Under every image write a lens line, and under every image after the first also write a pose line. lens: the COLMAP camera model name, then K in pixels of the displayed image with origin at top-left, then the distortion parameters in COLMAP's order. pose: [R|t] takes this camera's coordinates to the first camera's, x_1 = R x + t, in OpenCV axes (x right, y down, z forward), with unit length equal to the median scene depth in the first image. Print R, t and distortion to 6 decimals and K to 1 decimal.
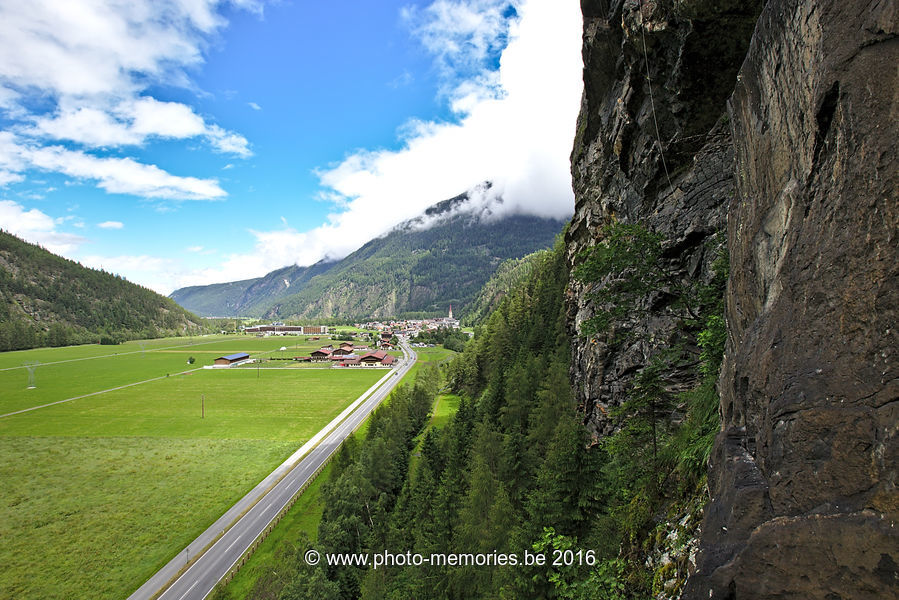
lens RADIAL K [[416.6, 0, 456.8], [0, 416.6, 307.0], [0, 0, 1]] dist [-0.037392, 0.013902]
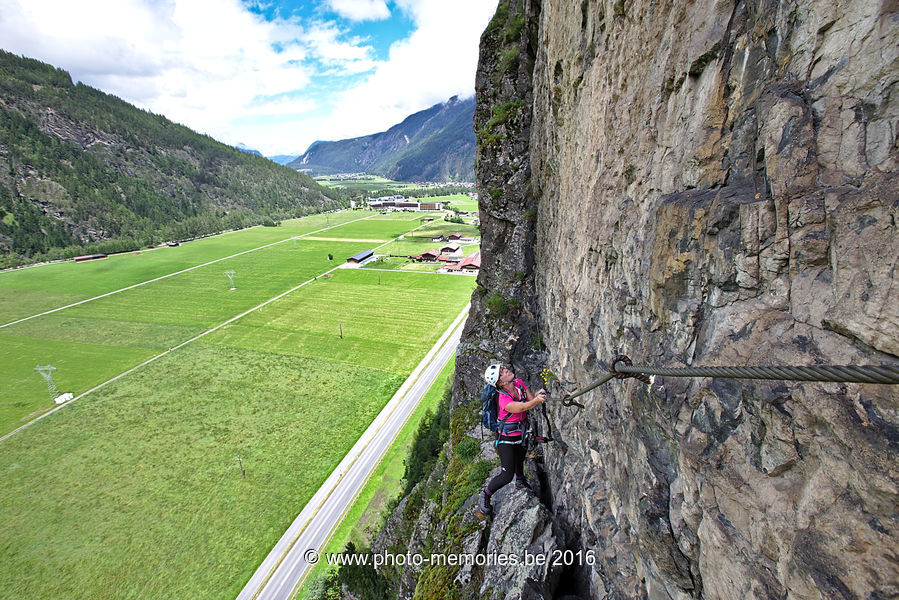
lens RADIAL K [[416.6, 0, 456.8], [0, 416.6, 307.0], [0, 0, 1]] dist [-0.037392, 0.013902]
pose [[0.959855, 0.105181, -0.260029, 0.039483], [-0.004852, 0.933120, 0.359533, -0.113898], [0.280454, -0.343839, 0.896170, -0.043670]]
